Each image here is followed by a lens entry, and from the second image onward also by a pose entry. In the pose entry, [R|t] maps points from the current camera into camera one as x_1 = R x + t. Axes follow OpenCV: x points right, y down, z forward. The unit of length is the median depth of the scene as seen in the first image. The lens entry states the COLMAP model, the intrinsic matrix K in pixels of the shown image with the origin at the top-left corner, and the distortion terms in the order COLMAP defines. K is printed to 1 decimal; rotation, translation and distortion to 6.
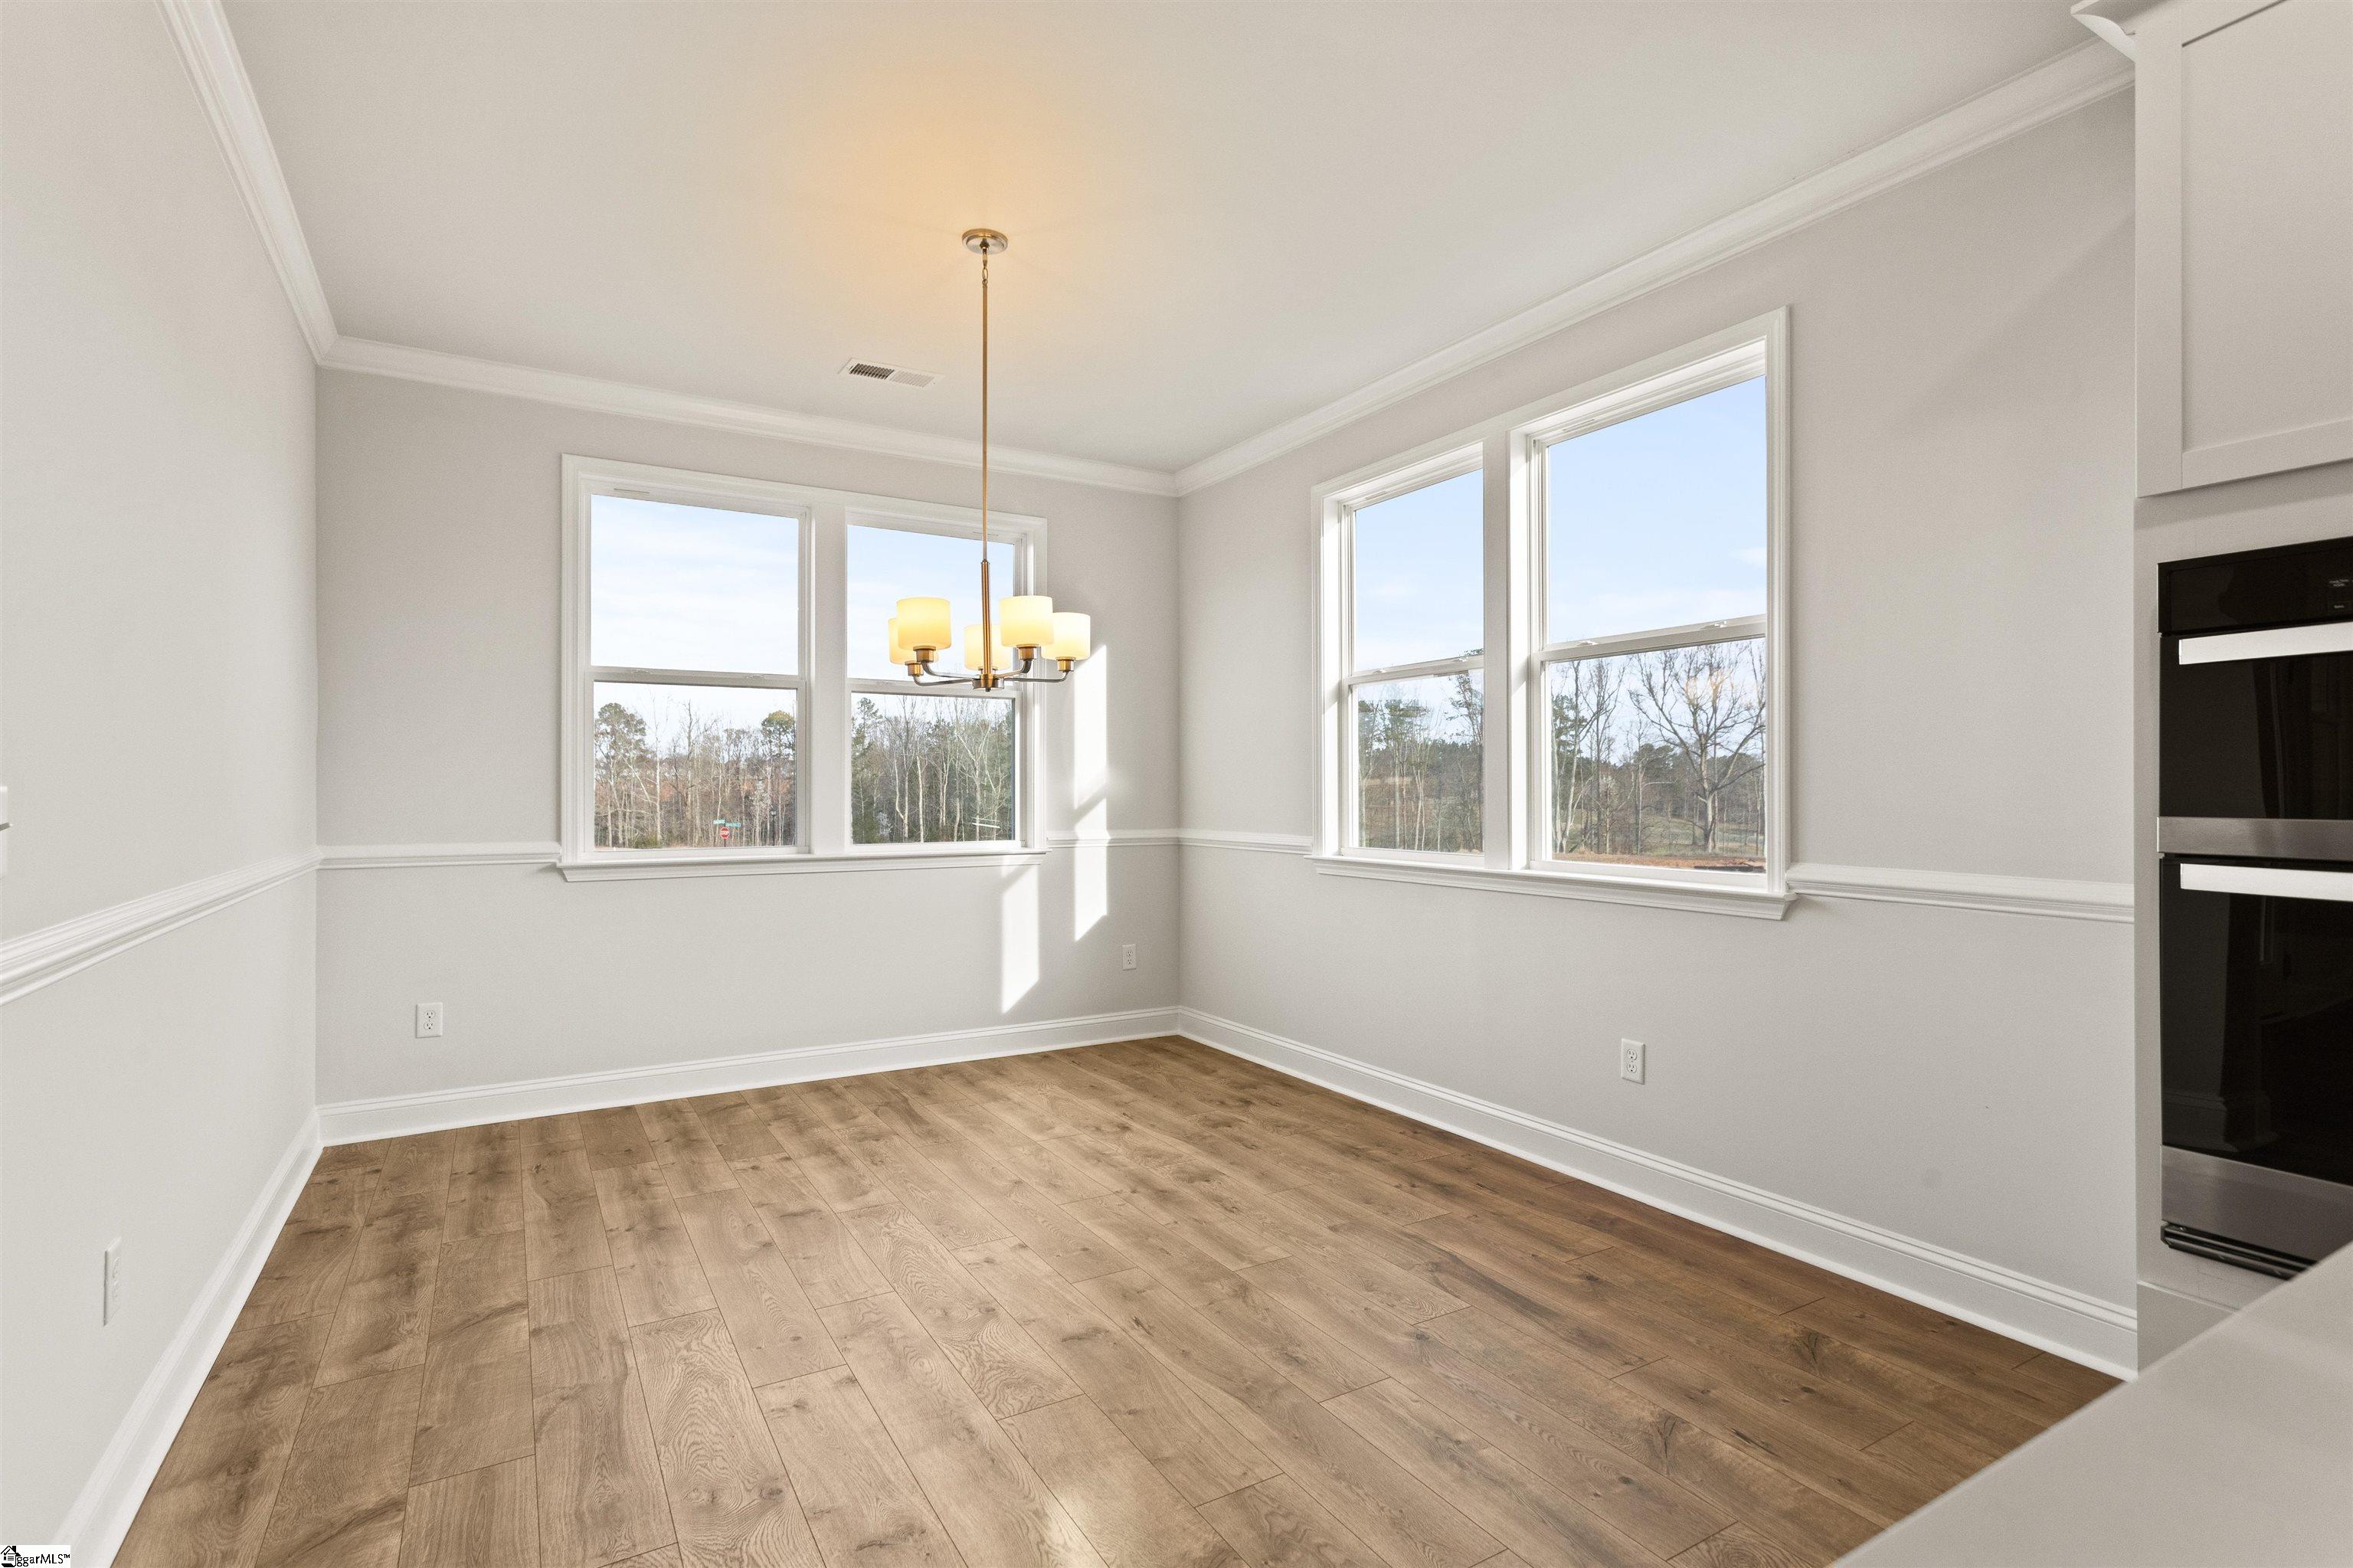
lens RADIAL K [[1122.1, 0, 1176.5], [0, 1122.1, 784.0], [0, 0, 1]] dist [0.000873, 0.001189]
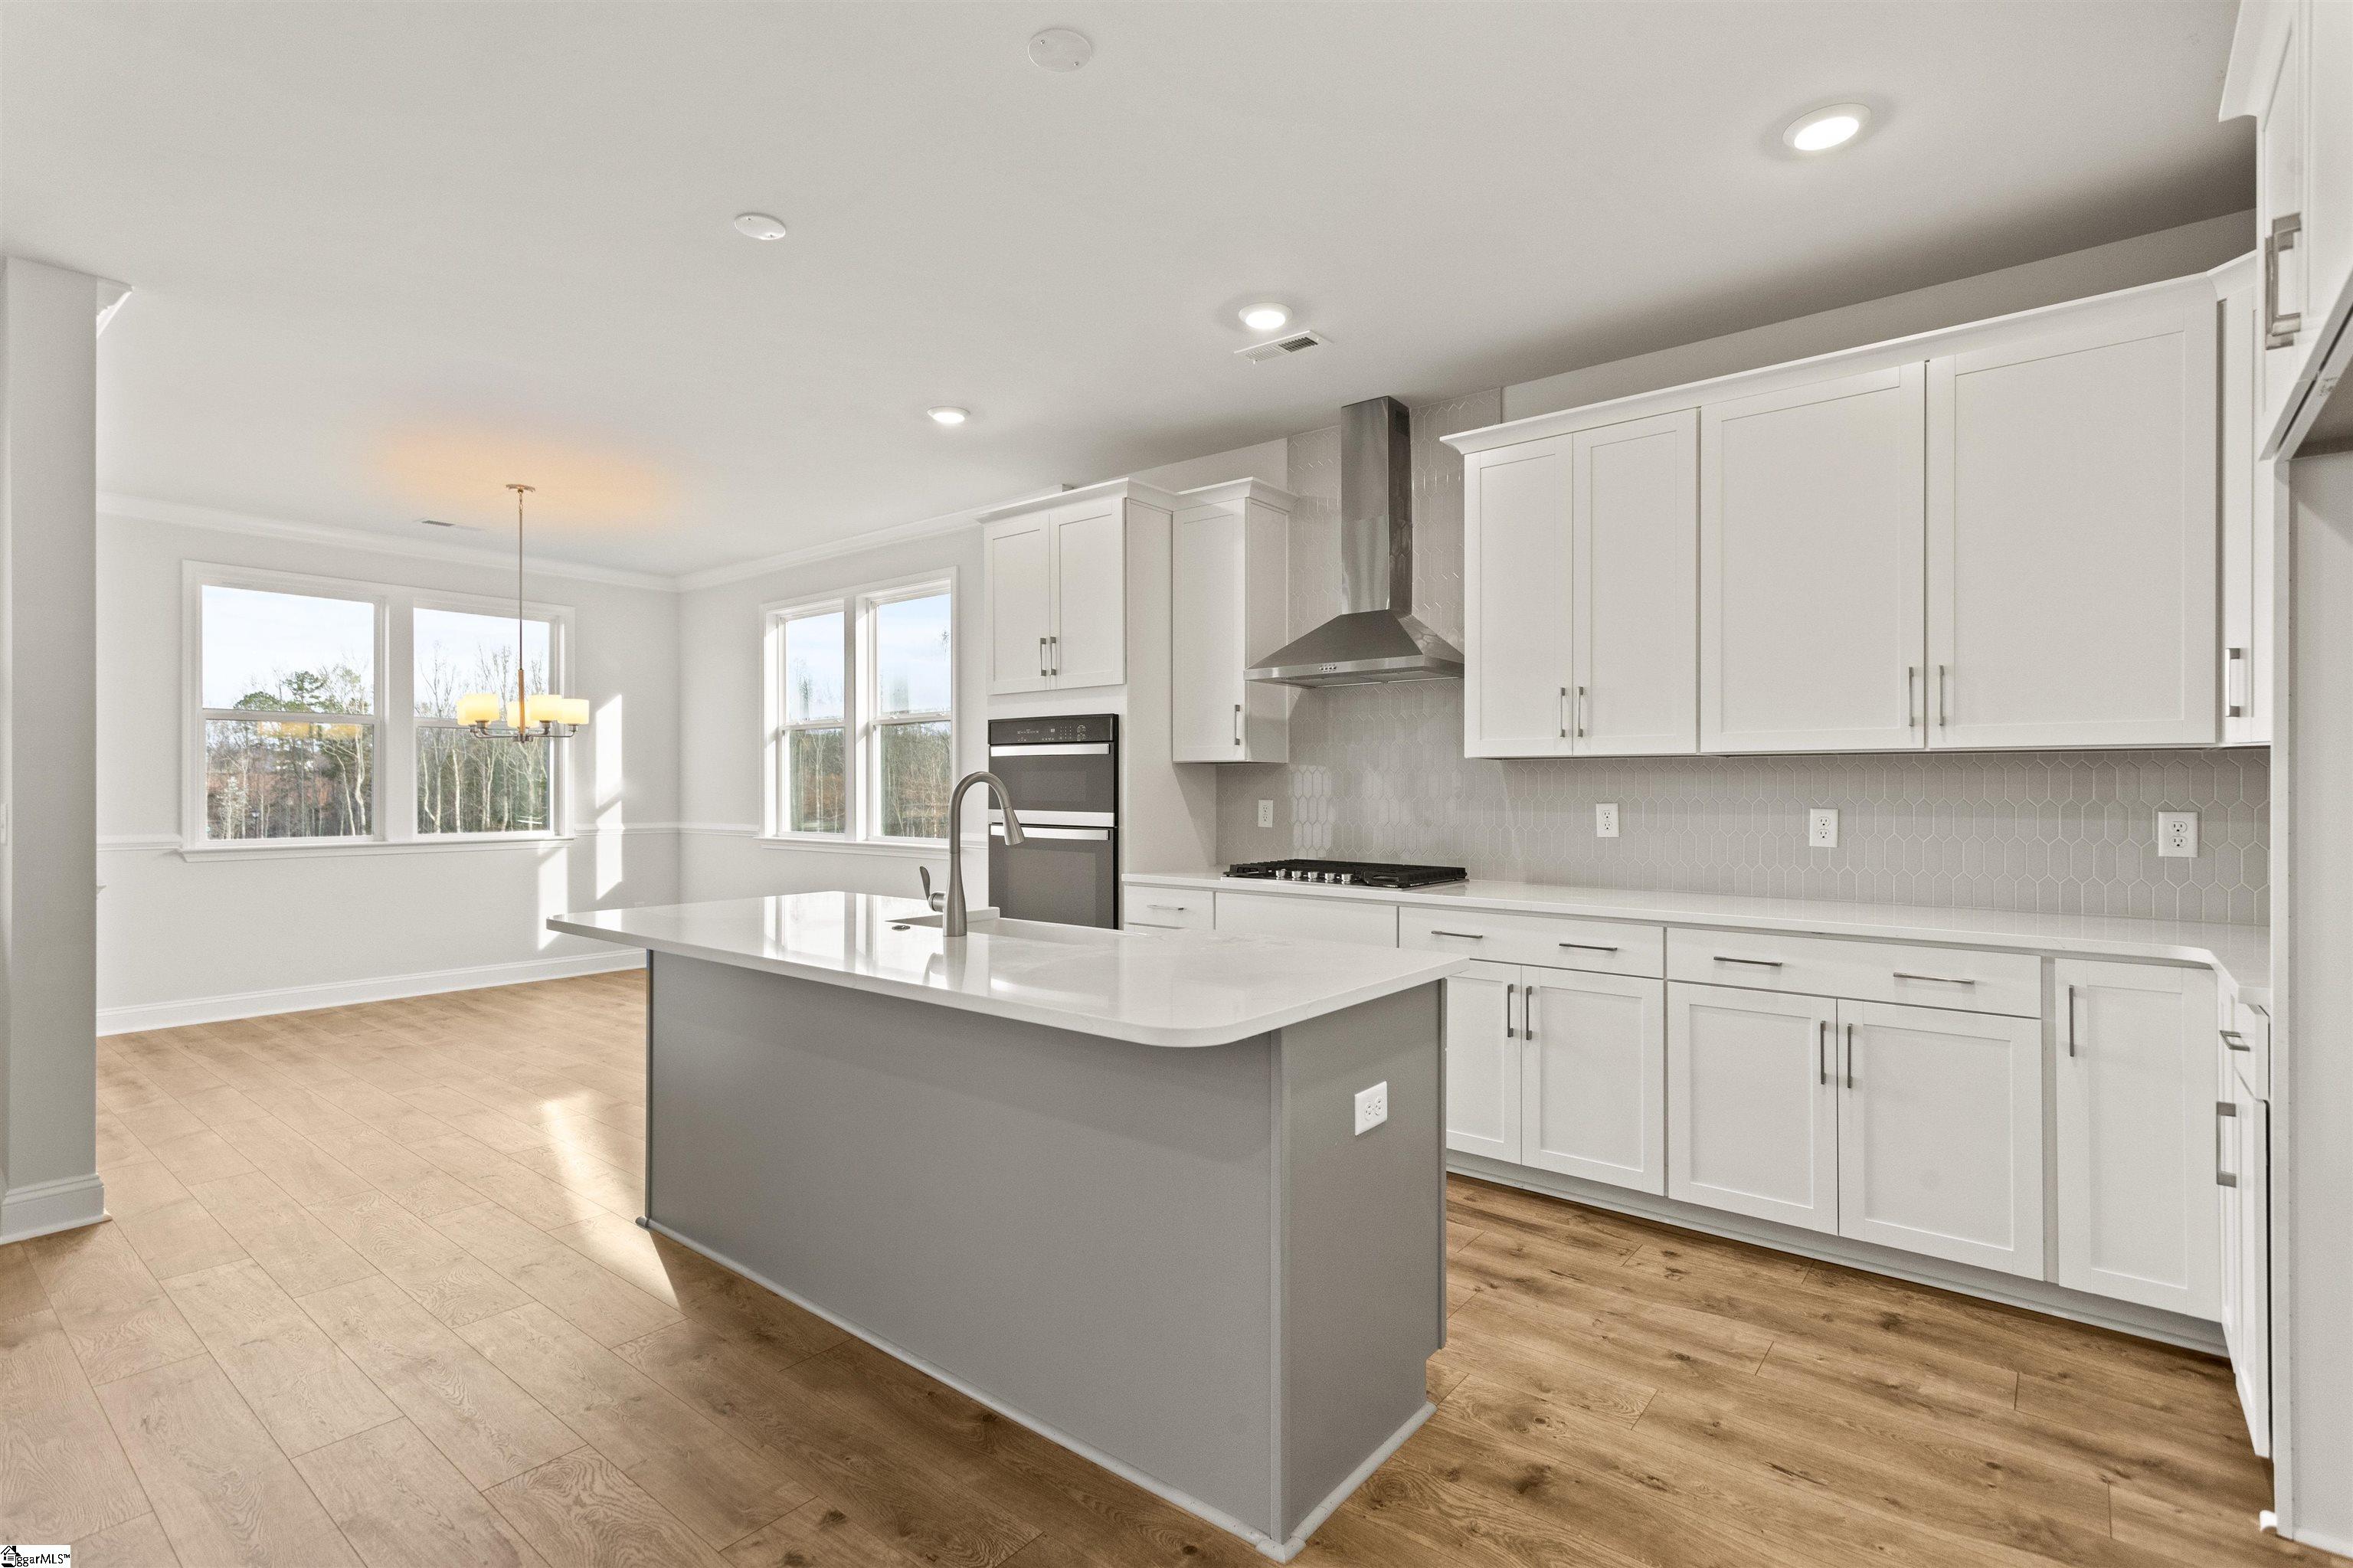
lens RADIAL K [[1122.1, 0, 1176.5], [0, 1122.1, 784.0], [0, 0, 1]] dist [0.000873, 0.001189]
pose [[0.940729, 0.001144, 0.339158, 0.136342], [-0.002086, 0.999995, 0.002412, -0.015956], [-0.339154, -0.002976, 0.940726, -0.685978]]
